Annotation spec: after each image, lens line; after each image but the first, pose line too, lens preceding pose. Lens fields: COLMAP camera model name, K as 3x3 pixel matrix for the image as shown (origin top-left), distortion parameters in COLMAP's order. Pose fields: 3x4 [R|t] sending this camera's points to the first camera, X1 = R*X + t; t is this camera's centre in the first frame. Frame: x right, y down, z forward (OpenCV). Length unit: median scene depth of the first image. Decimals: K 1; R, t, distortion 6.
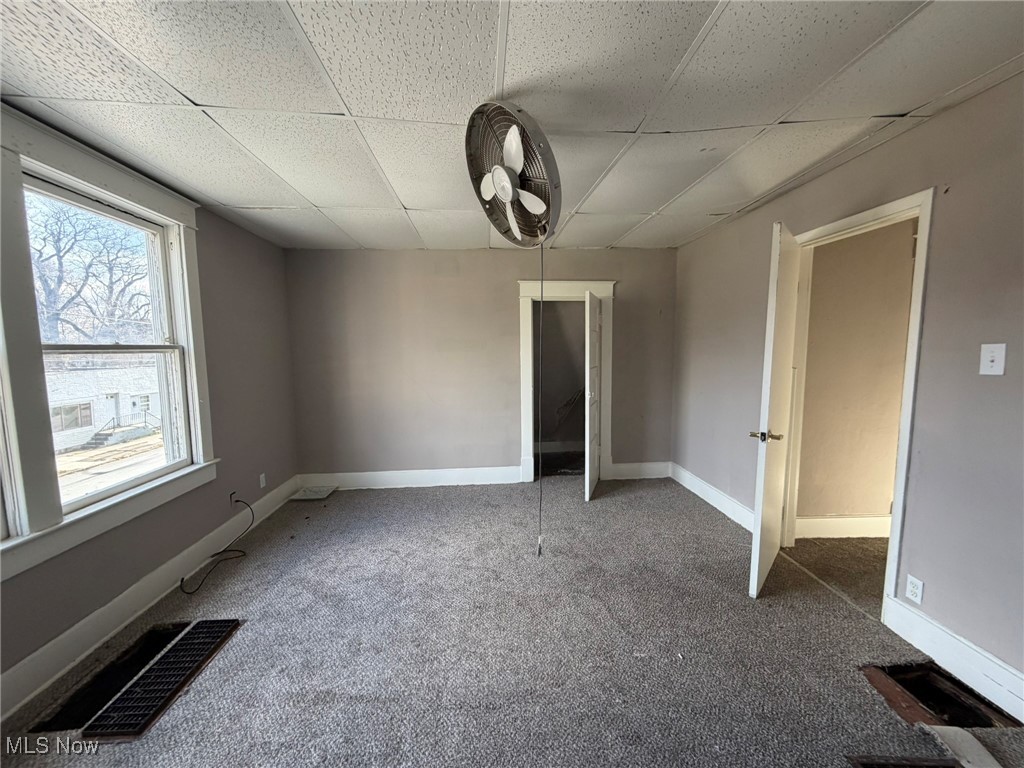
lens RADIAL K [[405.0, 0, 507.3], [0, 405.0, 383.6], [0, 0, 1]] dist [-0.001417, 0.000169]
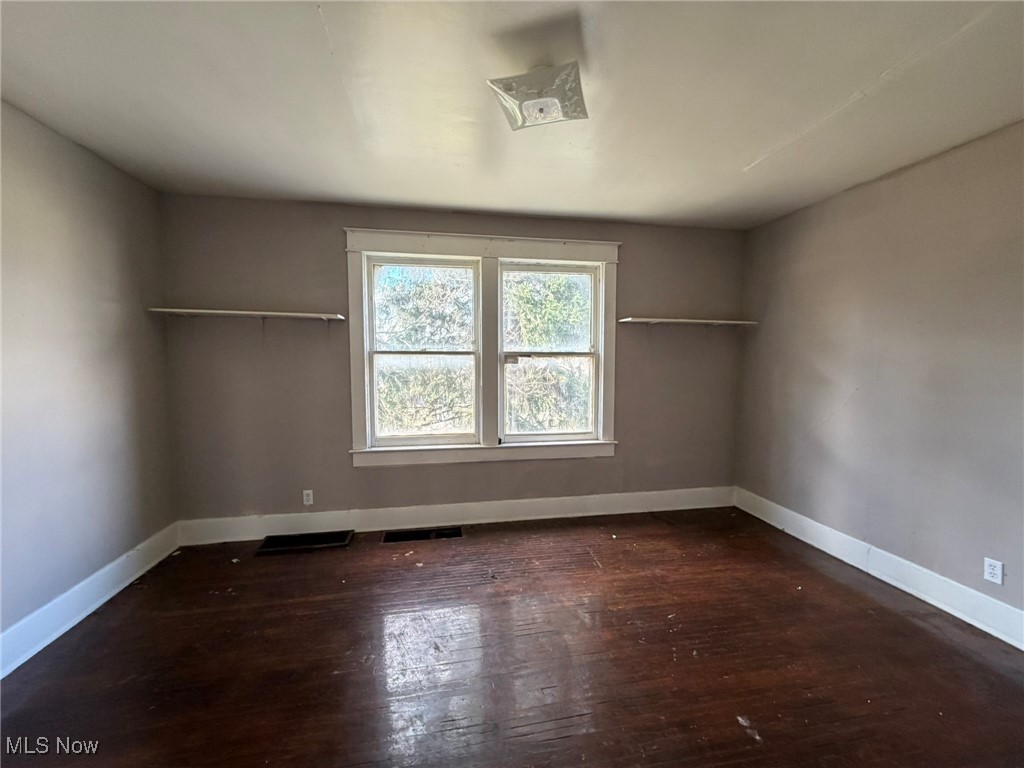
lens RADIAL K [[405.0, 0, 507.3], [0, 405.0, 383.6], [0, 0, 1]] dist [-0.001417, 0.000169]
pose [[0.114678, 0.063512, -0.991370, 0.513797], [-0.082736, 0.995098, 0.054180, -0.034406], [0.989951, 0.075809, 0.119371, 0.525566]]
